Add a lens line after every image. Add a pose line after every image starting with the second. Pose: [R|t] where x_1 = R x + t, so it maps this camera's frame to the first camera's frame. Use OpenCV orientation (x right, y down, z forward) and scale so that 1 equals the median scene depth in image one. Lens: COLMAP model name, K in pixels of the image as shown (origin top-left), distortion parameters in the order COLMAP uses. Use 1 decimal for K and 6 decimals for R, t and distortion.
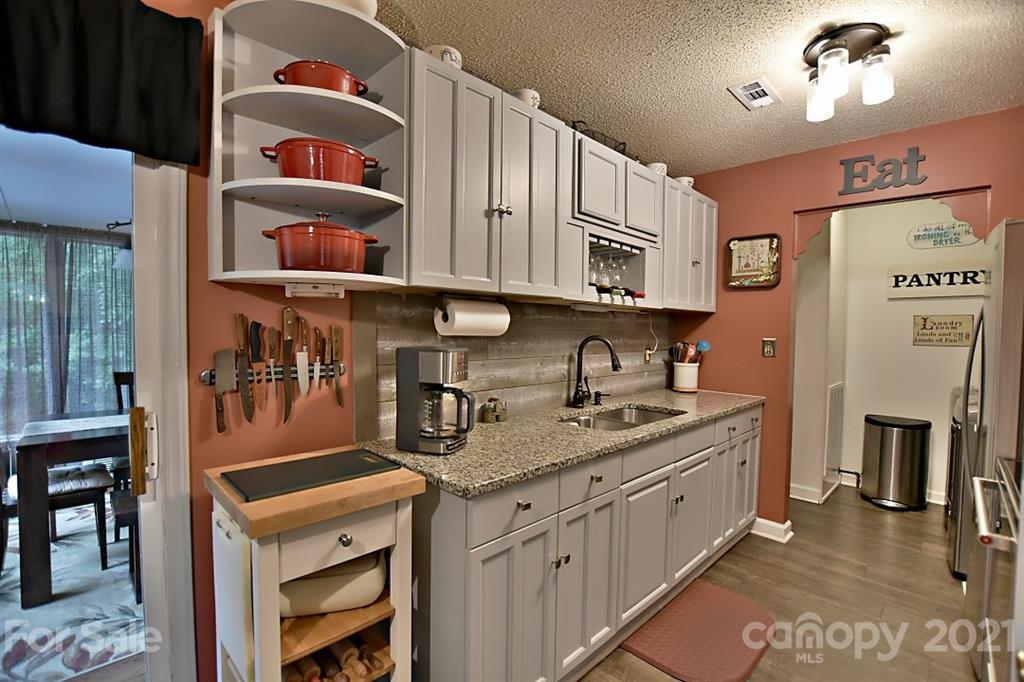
lens RADIAL K [[461.1, 0, 512.0], [0, 461.1, 343.9], [0, 0, 1]] dist [-0.032676, 0.006218]
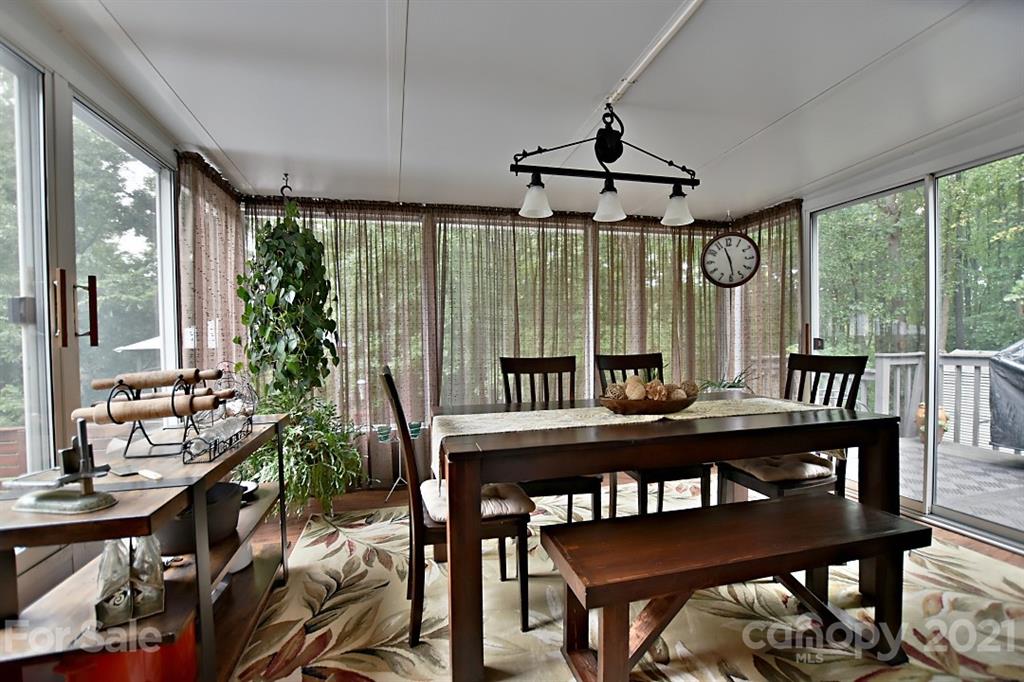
lens RADIAL K [[461.1, 0, 513.8], [0, 461.1, 345.7], [0, 0, 1]] dist [-0.032676, 0.006218]
pose [[0.860900, -0.010513, -0.508666, -0.863281], [0.007369, 0.999939, -0.008194, 0.094408], [0.508722, 0.003306, 0.860925, 0.578229]]
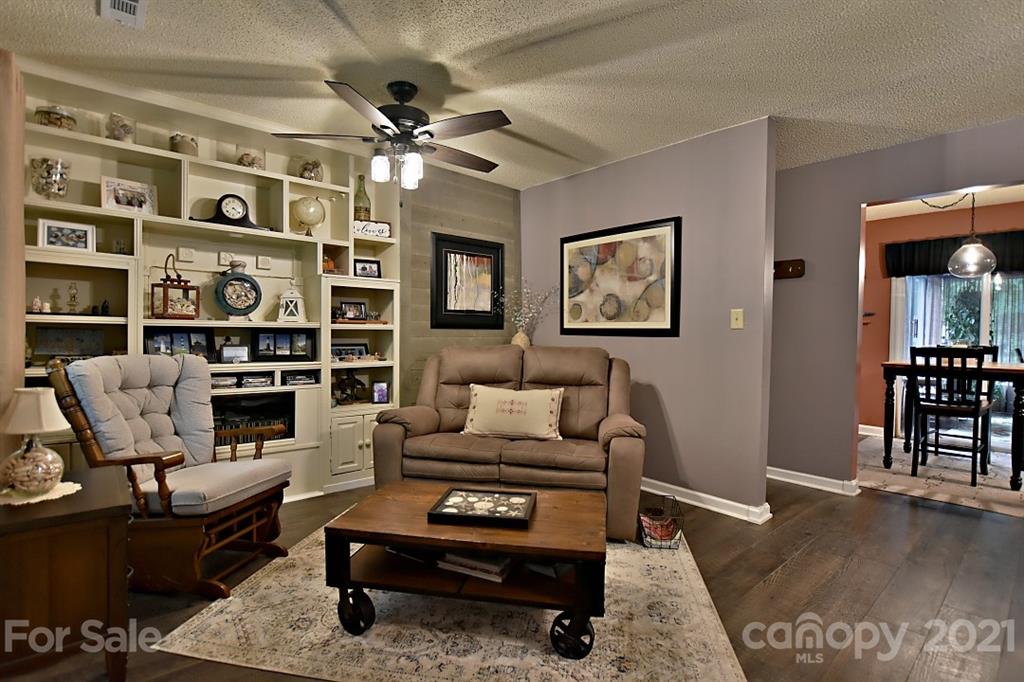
lens RADIAL K [[491.1, 0, 505.9], [0, 491.1, 344.4], [0, 0, 1]] dist [-0.013031, -0.000322]
pose [[-0.072181, 0.012326, -0.997315, 2.413504], [-0.051968, 0.998519, 0.016102, 0.257506], [0.996037, 0.052991, -0.071434, -2.417018]]
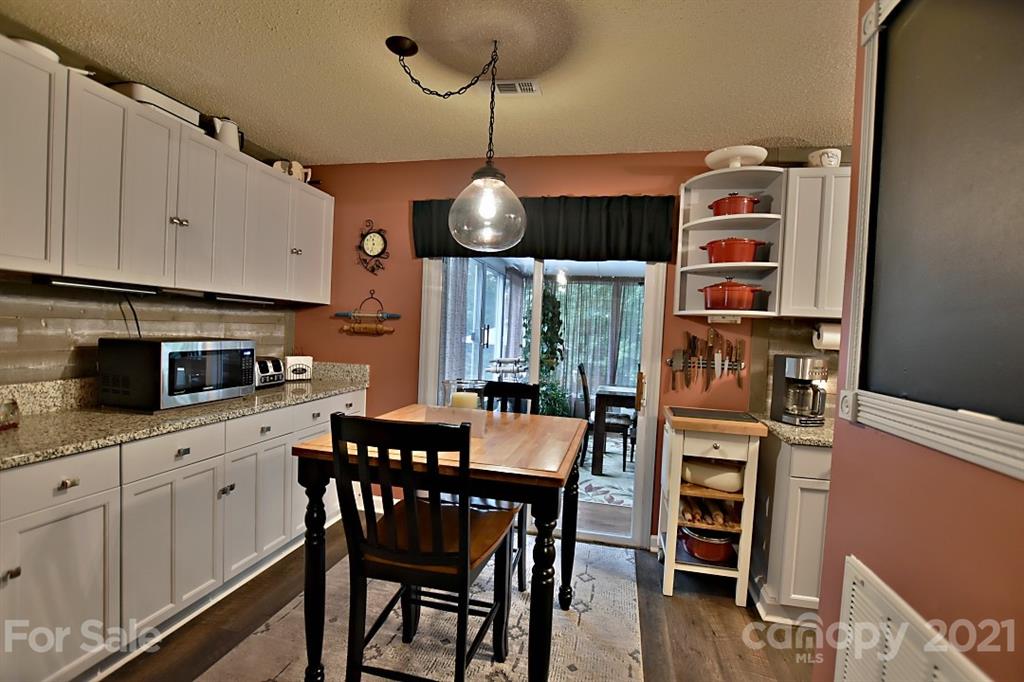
lens RADIAL K [[461.1, 0, 510.9], [0, 461.1, 345.7], [0, 0, 1]] dist [-0.032676, 0.006218]
pose [[0.531838, 0.041011, -0.845852, 0.618315], [-0.068364, 0.997646, 0.005386, 0.033322], [0.844082, 0.054961, 0.533390, -0.629701]]
